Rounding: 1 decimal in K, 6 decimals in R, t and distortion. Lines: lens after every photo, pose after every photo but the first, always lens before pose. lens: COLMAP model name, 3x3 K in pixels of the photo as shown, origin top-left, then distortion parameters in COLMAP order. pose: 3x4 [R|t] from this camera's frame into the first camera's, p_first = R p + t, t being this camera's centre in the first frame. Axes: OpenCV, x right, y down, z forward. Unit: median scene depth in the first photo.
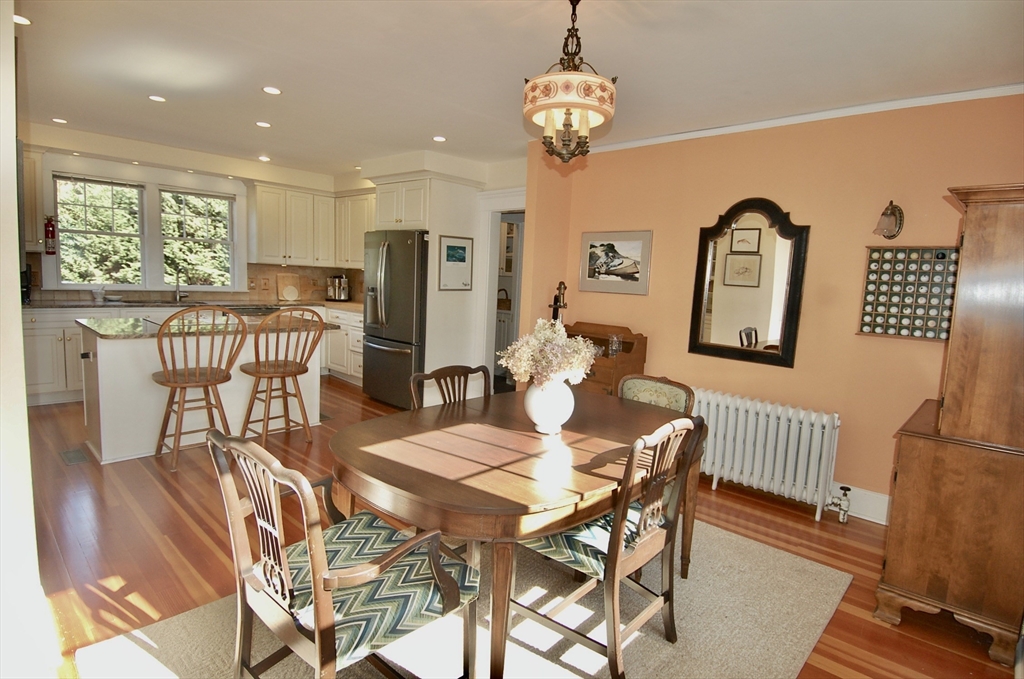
lens RADIAL K [[529.1, 0, 515.8], [0, 529.1, 335.6], [0, 0, 1]] dist [0.053535, -0.057163]
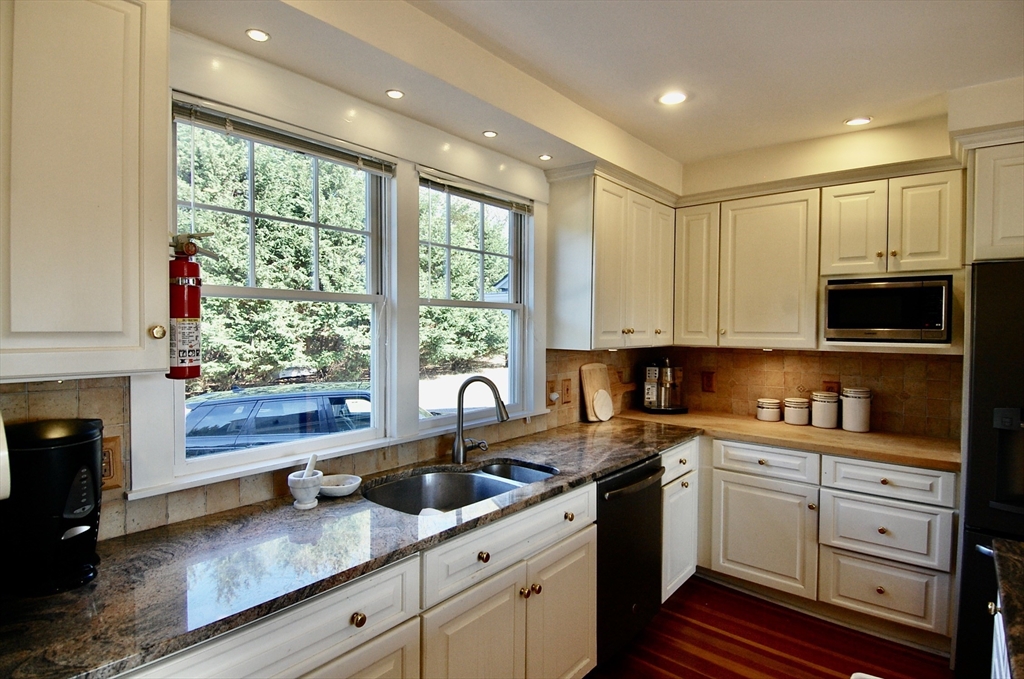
lens RADIAL K [[529.1, 0, 515.8], [0, 529.1, 335.6], [0, 0, 1]] dist [0.053535, -0.057163]
pose [[0.997148, -0.043806, 0.061458, -0.499580], [0.049335, 0.994578, -0.091541, -0.096323], [-0.057114, 0.094312, 0.993903, 0.497200]]
